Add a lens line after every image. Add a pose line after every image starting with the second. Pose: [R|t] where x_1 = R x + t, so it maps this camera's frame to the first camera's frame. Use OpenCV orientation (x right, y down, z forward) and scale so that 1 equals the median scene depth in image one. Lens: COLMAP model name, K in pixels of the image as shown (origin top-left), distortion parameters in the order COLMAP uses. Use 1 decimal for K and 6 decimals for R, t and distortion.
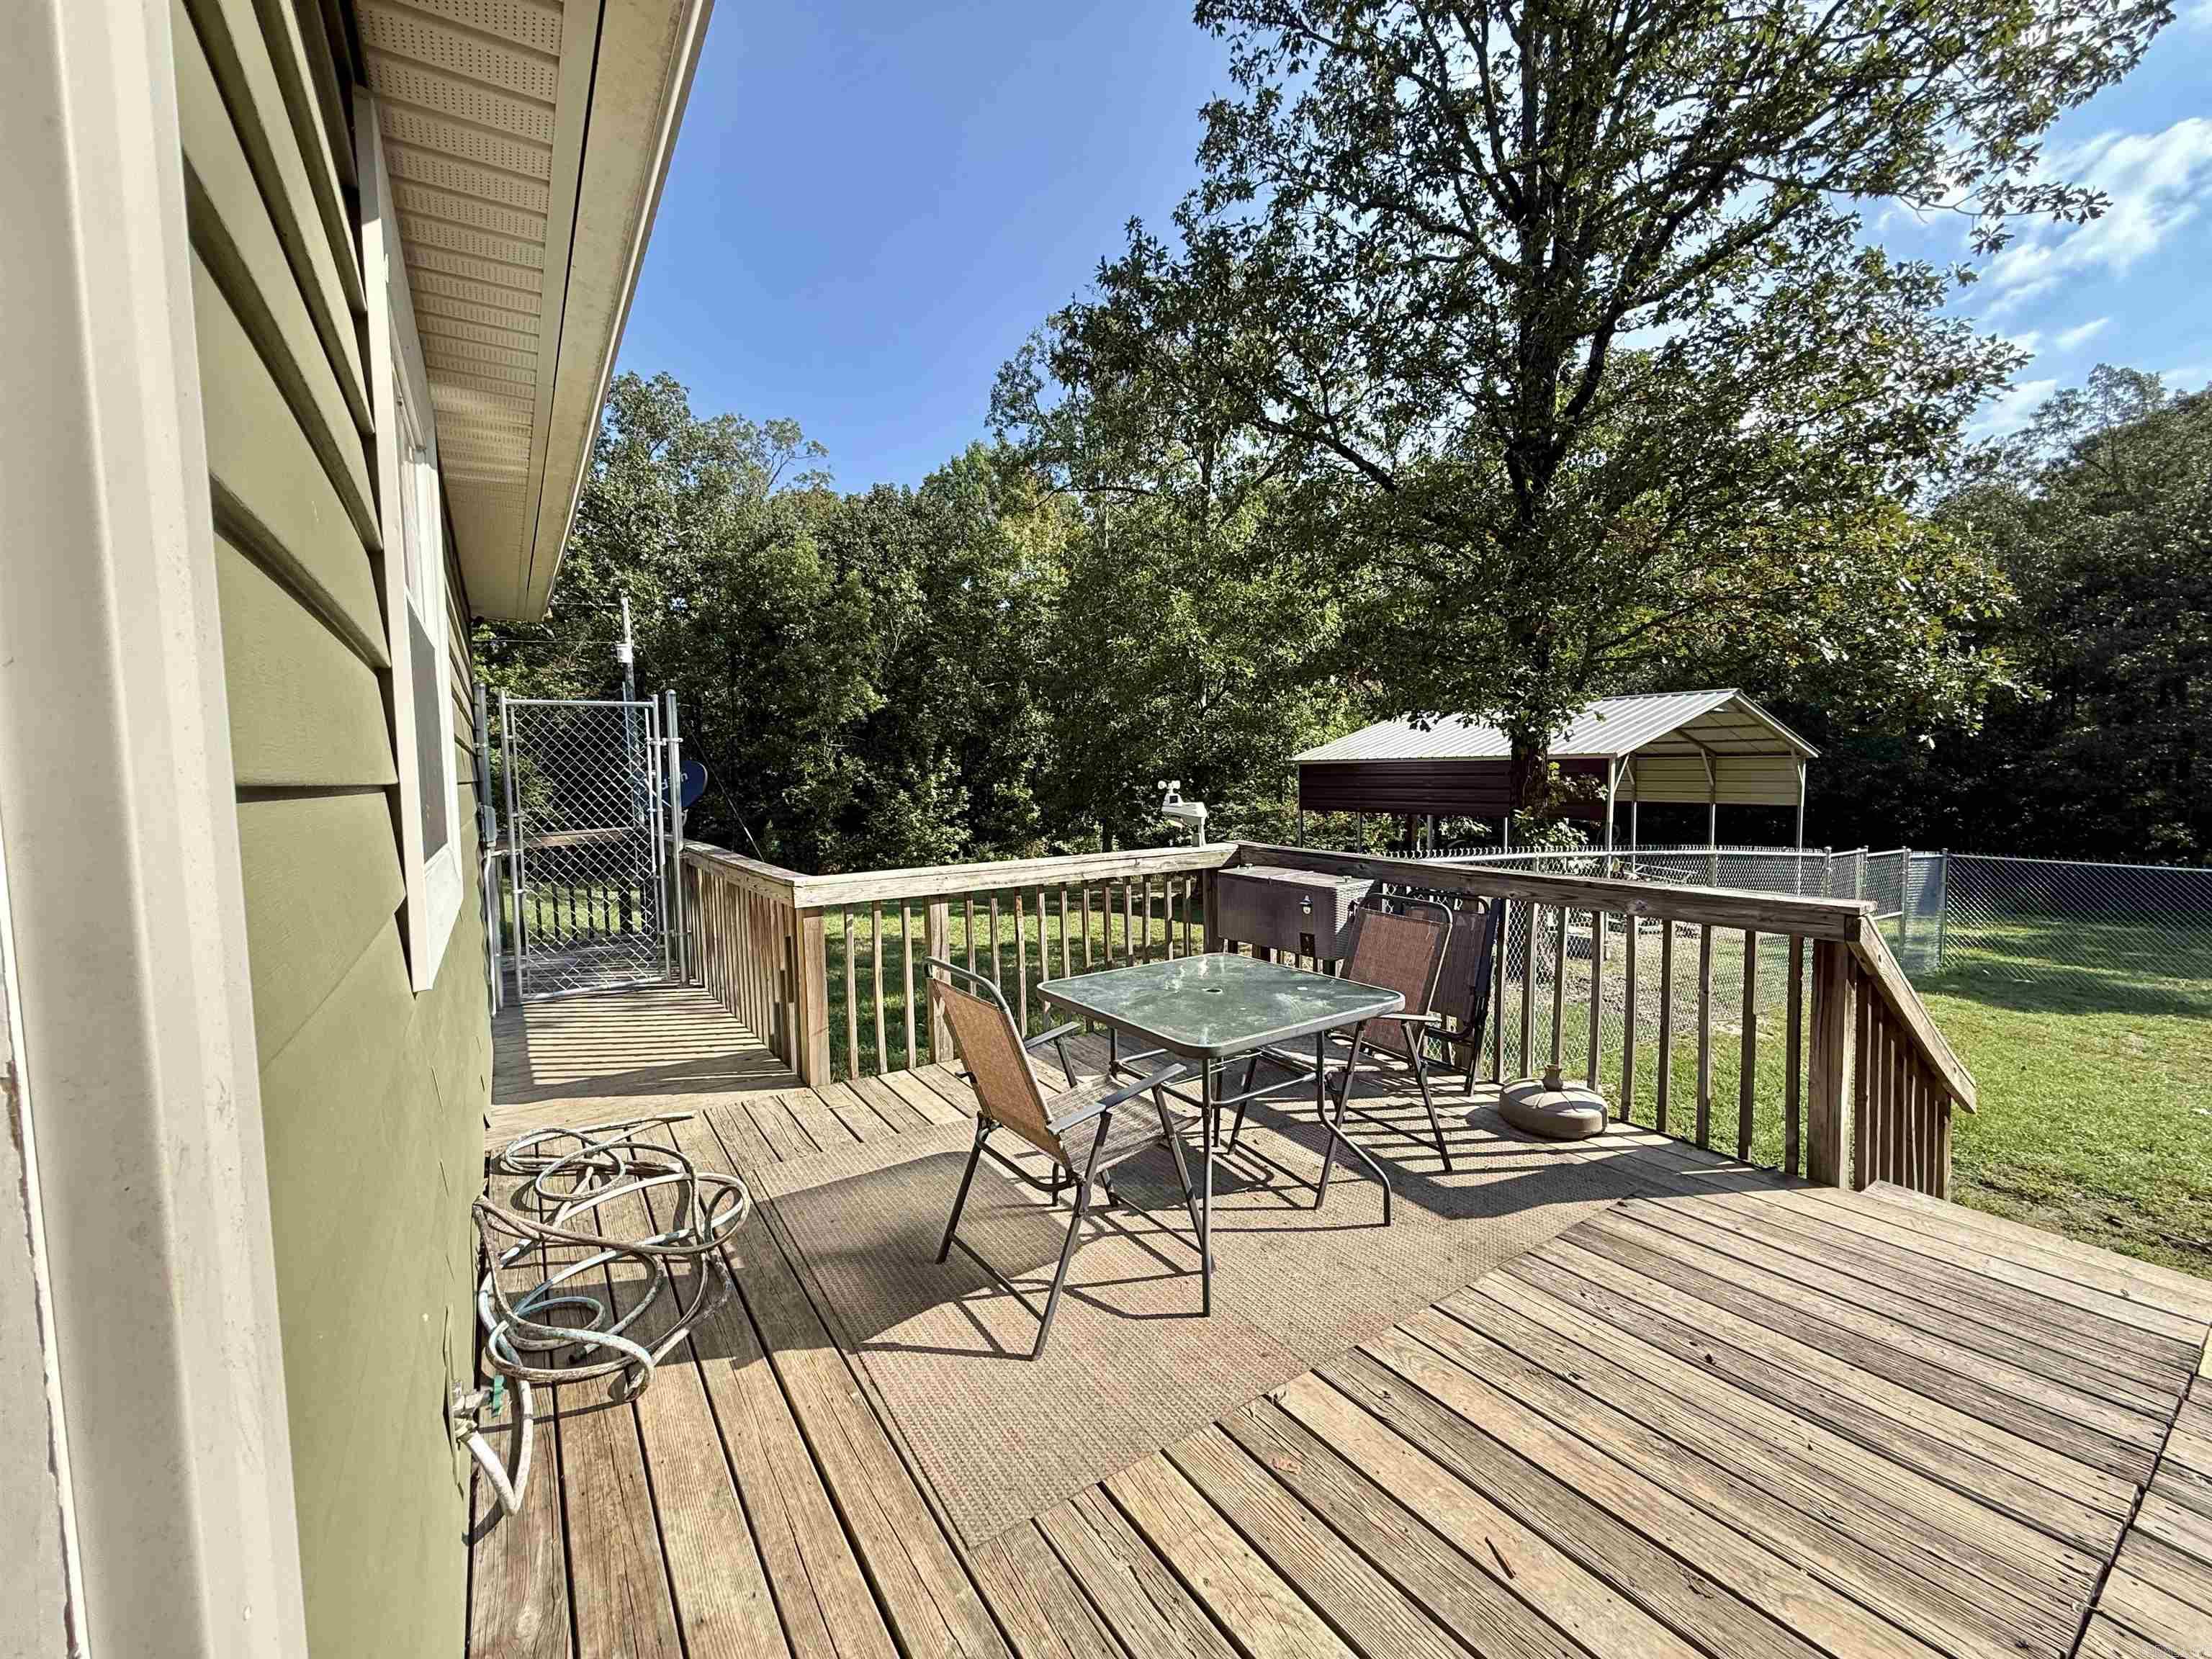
lens RADIAL K [[882.8, 0, 1096.0], [0, 882.8, 821.8], [0, 0, 1]] dist [0.000271, 0.000113]
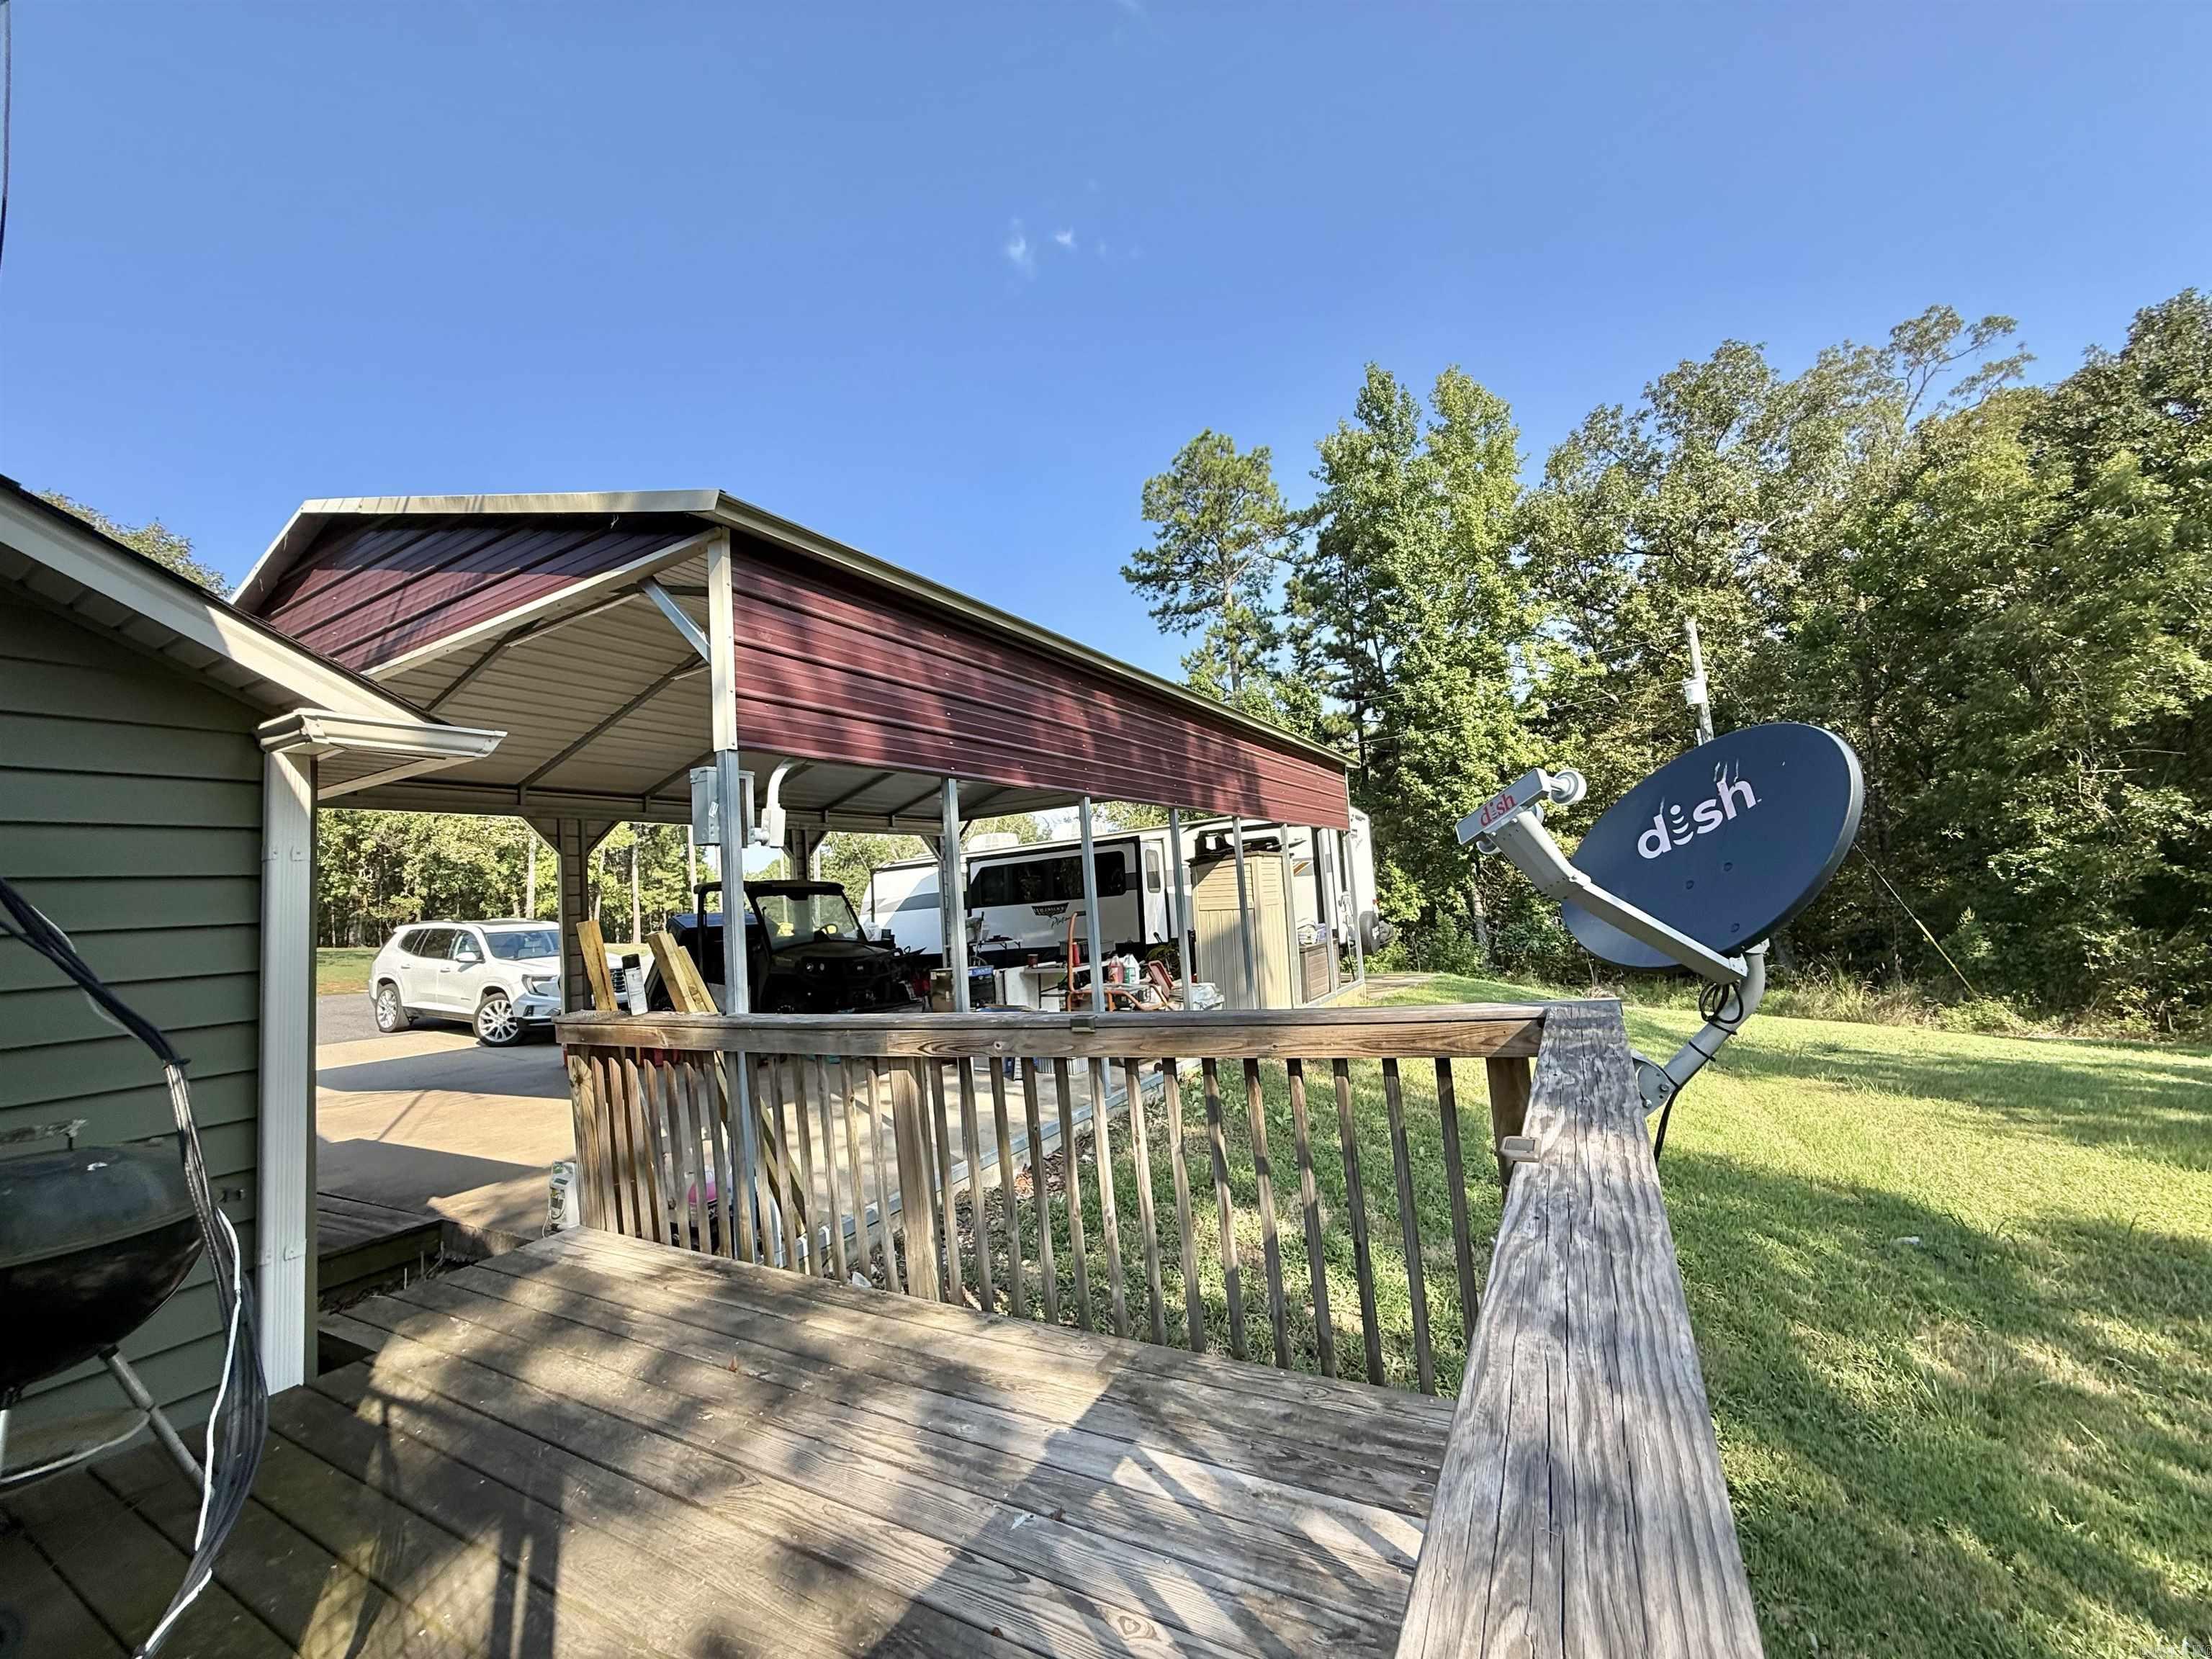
lens RADIAL K [[882.8, 0, 1100.2], [0, 882.8, 831.1], [0, 0, 1]] dist [0.000271, 0.000113]
pose [[0.442090, -0.091300, -0.892312, -0.080263], [0.014828, 0.995414, -0.094503, -0.005419], [0.896848, 0.028547, 0.441417, 0.180196]]
